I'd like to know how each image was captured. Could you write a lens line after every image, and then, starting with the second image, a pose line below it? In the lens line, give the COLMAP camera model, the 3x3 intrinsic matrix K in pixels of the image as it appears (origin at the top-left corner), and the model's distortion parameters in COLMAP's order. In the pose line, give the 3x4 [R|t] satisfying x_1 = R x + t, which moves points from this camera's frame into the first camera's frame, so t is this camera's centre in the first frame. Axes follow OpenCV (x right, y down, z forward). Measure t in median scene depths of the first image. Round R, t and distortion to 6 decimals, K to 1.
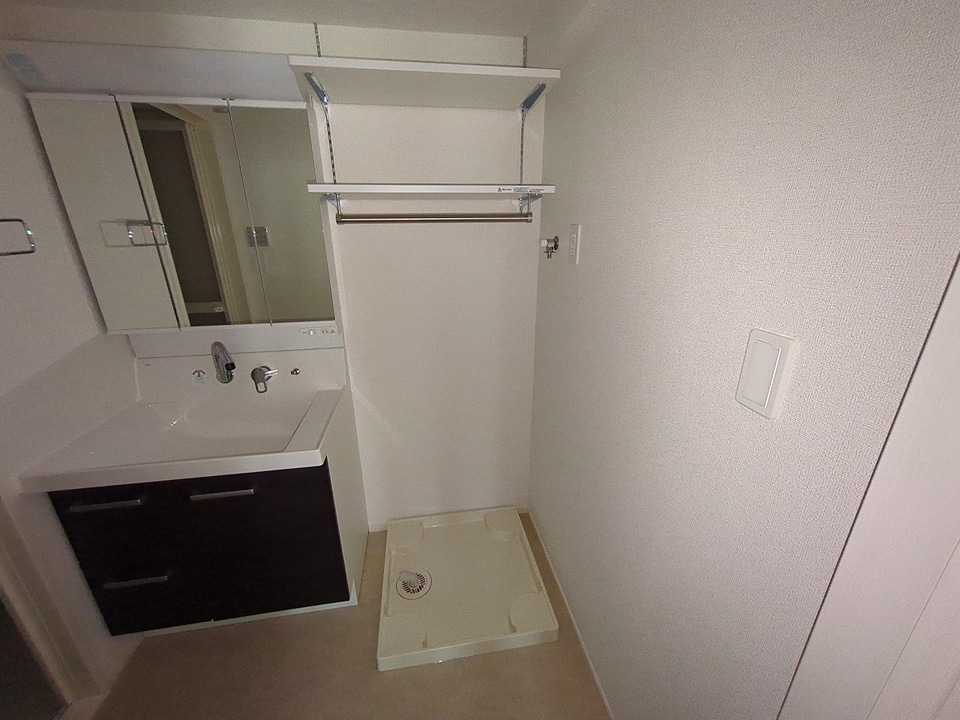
lens RADIAL K [[380.5, 0, 477.6], [0, 380.5, 359.6], [0, 0, 1]] dist [0.002570, 0.000565]
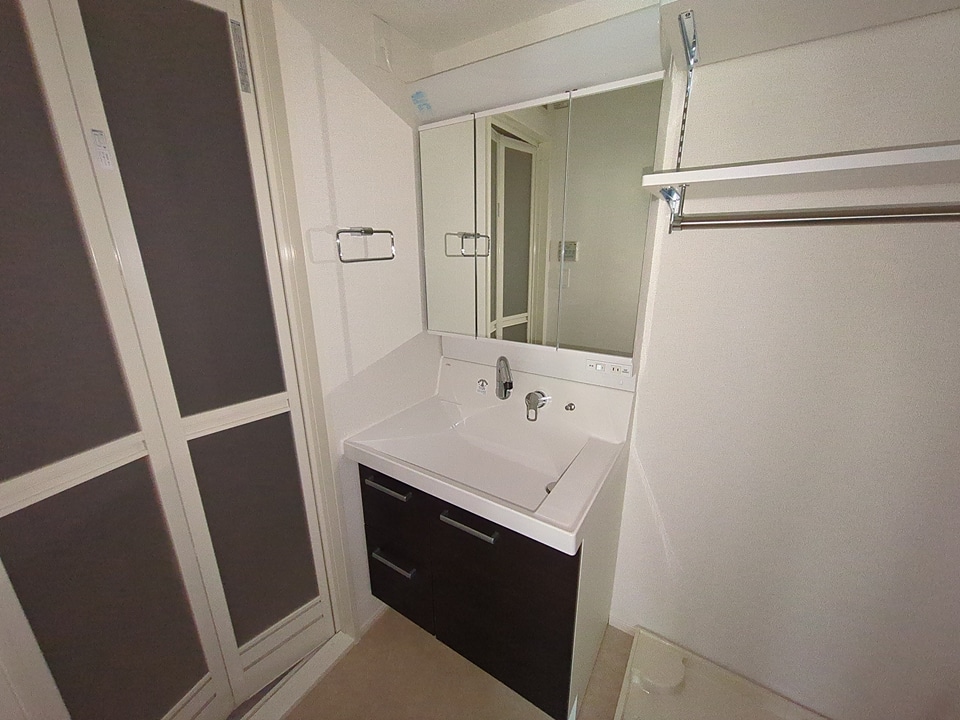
lens RADIAL K [[380.5, 0, 479.8], [0, 380.5, 357.7], [0, 0, 1]] dist [0.002570, 0.000565]
pose [[0.749415, 0.190229, -0.634185, -0.119425], [-0.218906, 0.975160, 0.033826, -0.062215], [0.624866, 0.113477, 0.772441, 0.221858]]
